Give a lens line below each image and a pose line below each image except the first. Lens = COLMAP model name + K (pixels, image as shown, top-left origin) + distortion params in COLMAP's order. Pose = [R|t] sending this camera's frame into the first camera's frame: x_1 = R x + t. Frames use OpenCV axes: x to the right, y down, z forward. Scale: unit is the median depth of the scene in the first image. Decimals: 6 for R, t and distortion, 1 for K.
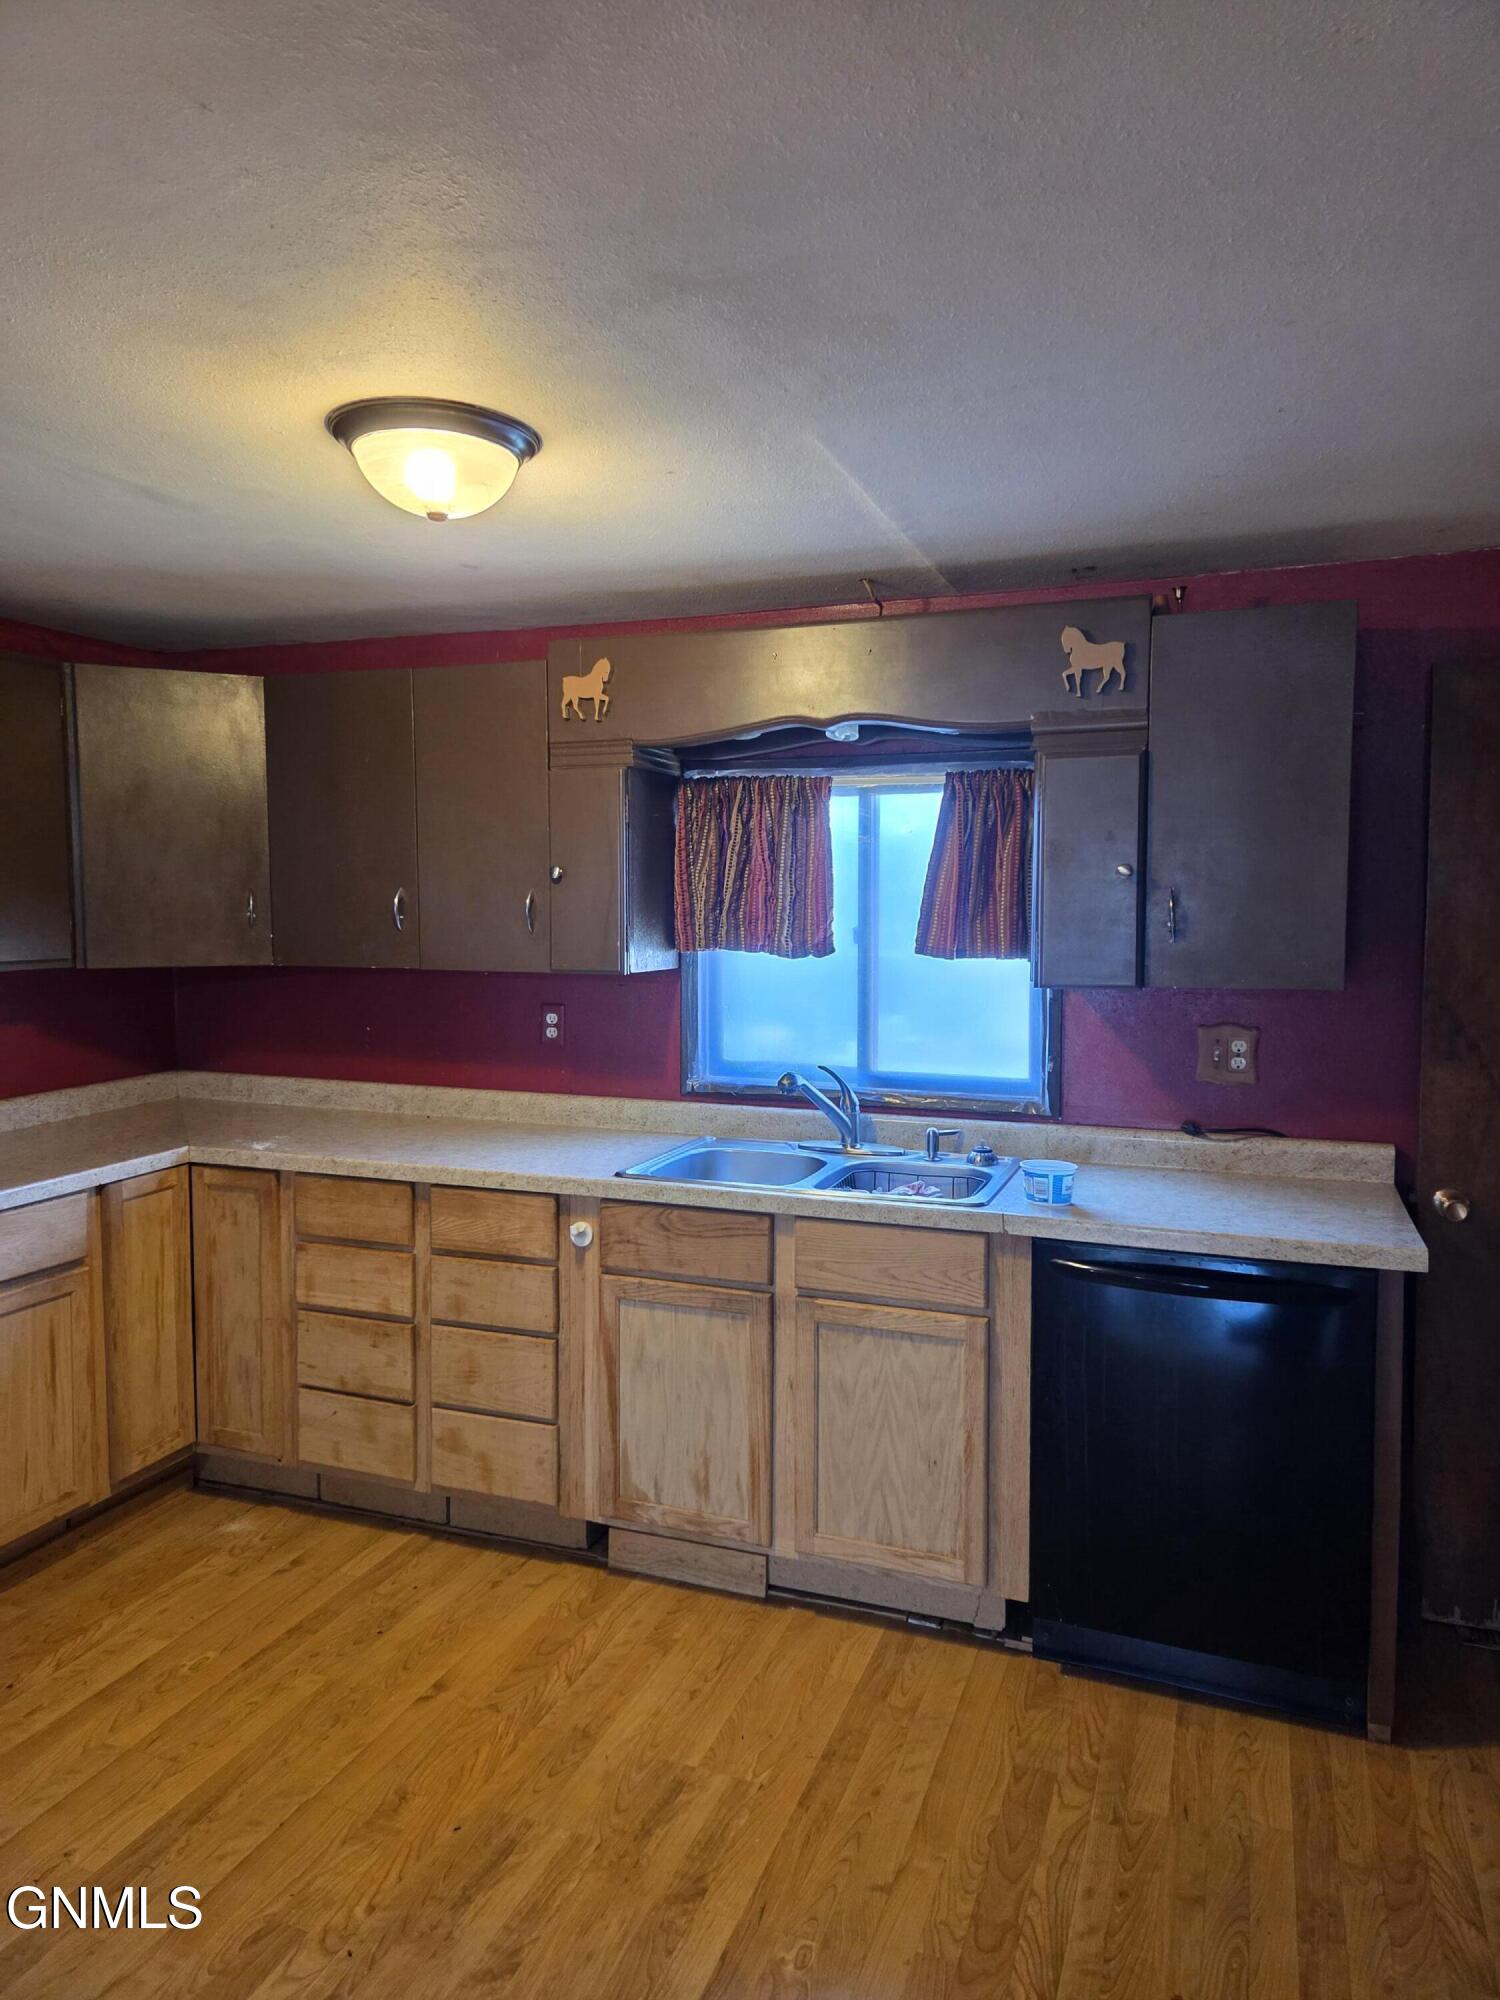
lens RADIAL K [[1334.4, 0, 767.4], [0, 1334.4, 994.7], [0, 0, 1]] dist [0.053780, -0.042451]
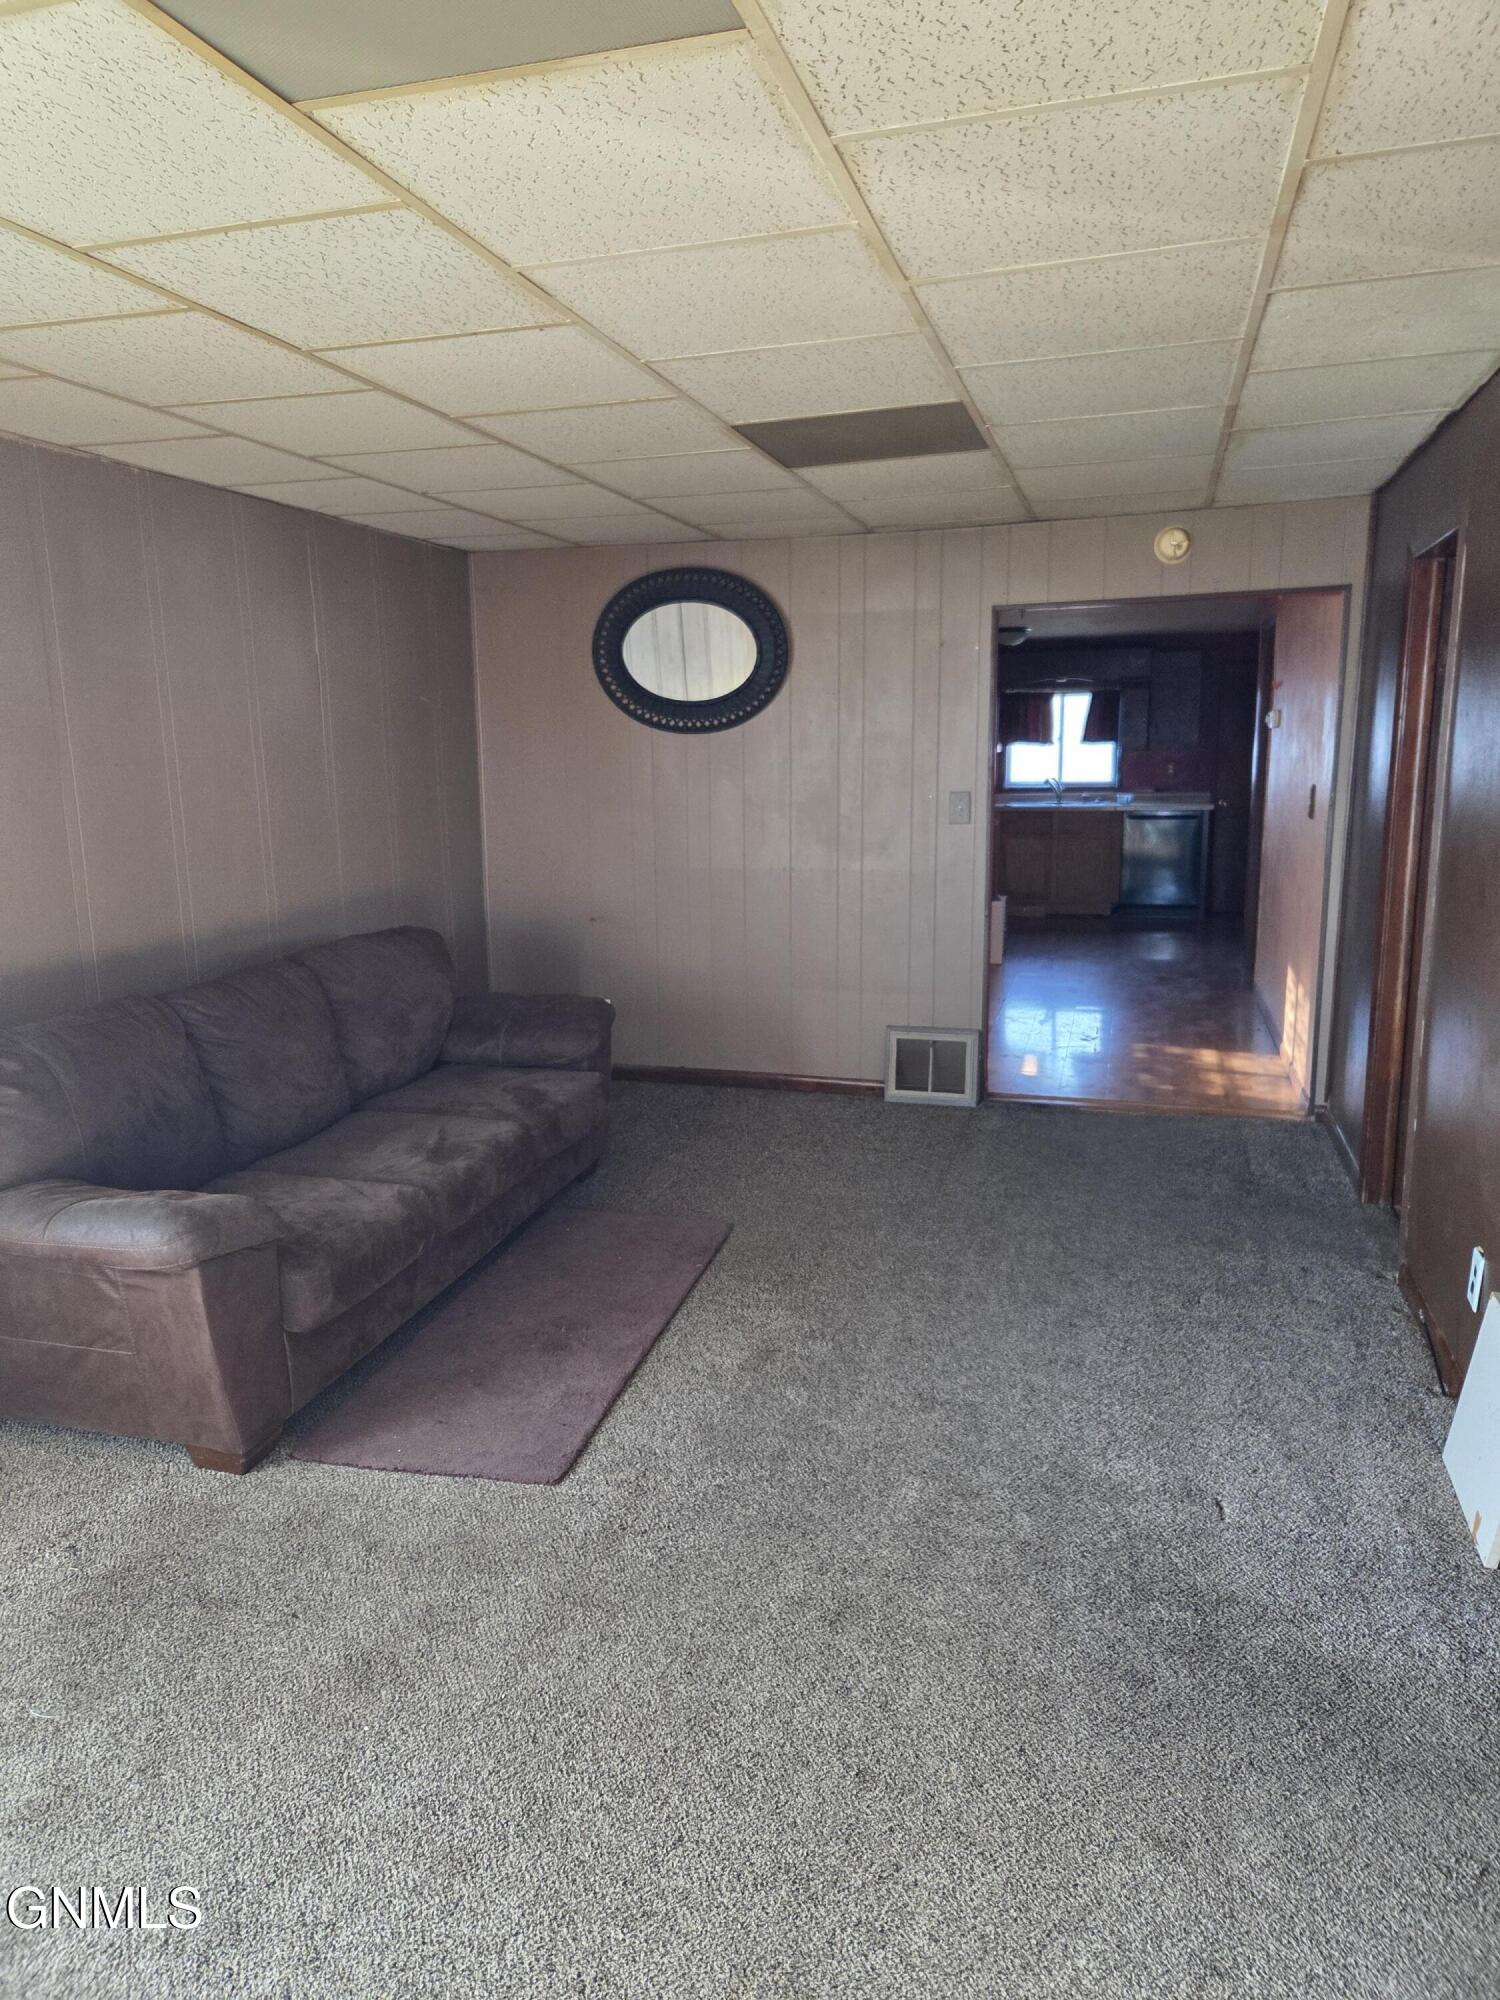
lens RADIAL K [[1334.4, 0, 754.2], [0, 1334.4, 995.5], [0, 0, 1]] dist [0.053780, -0.042451]
pose [[0.995995, -0.026287, 0.085463, -1.039658], [0.015363, 0.991904, 0.126059, 0.164968], [-0.088084, -0.124241, 0.988335, -2.427788]]
